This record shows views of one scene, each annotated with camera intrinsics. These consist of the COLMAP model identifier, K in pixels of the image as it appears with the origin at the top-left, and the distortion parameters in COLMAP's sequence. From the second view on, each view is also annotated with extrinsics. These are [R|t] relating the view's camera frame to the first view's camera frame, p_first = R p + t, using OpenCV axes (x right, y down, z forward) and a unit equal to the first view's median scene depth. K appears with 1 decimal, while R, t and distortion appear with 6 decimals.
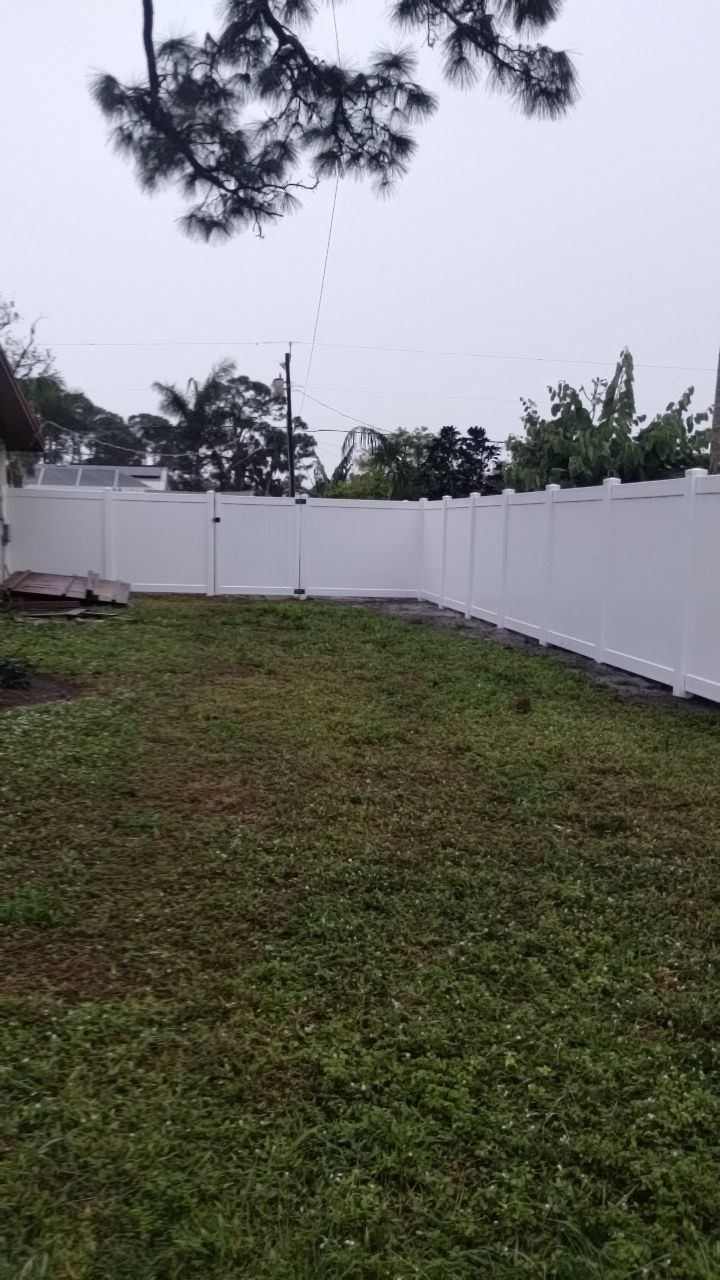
lens RADIAL K [[1035.7, 0, 339.4], [0, 1035.7, 689.4], [0, 0, 1]] dist [0.043415, -0.001409]
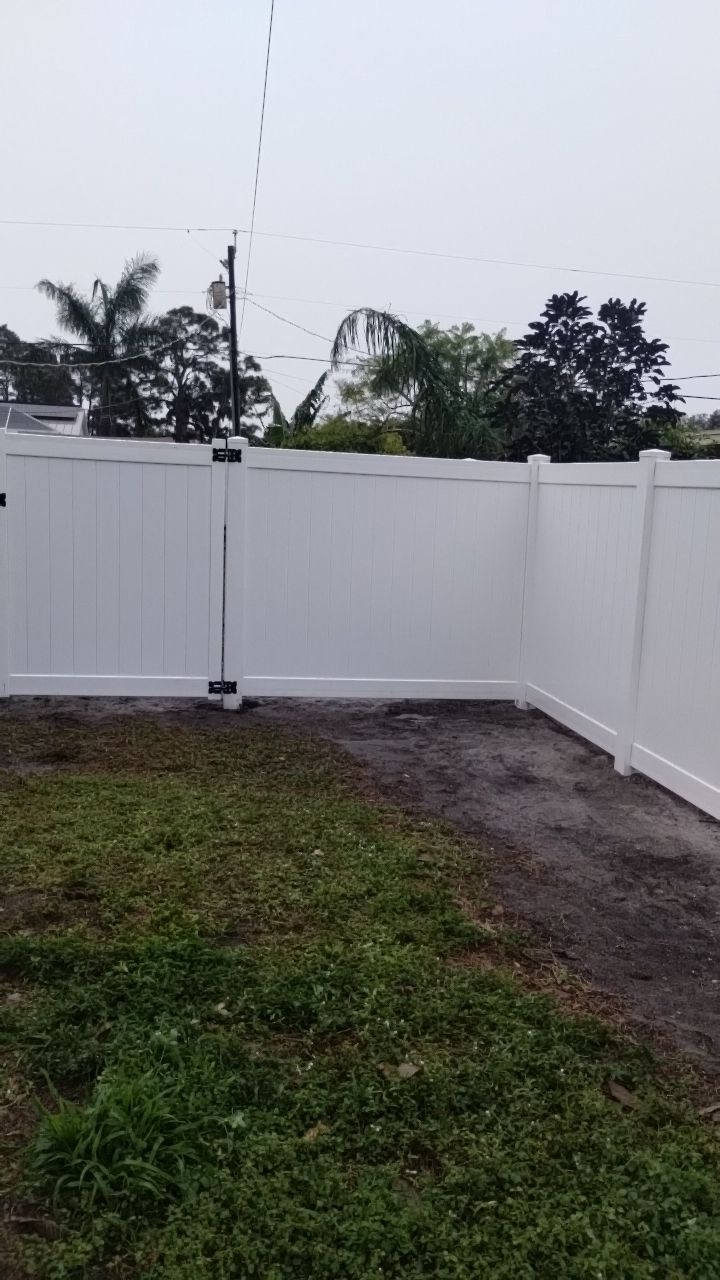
lens RADIAL K [[1019.0, 0, 360.4], [0, 1019.0, 659.4], [0, 0, 1]] dist [0.024936, -0.002537]
pose [[0.997632, 0.010139, 0.068033, -0.002962], [-0.011376, 0.999776, 0.017829, -0.025441], [-0.067837, -0.018561, 0.997524, 0.139239]]
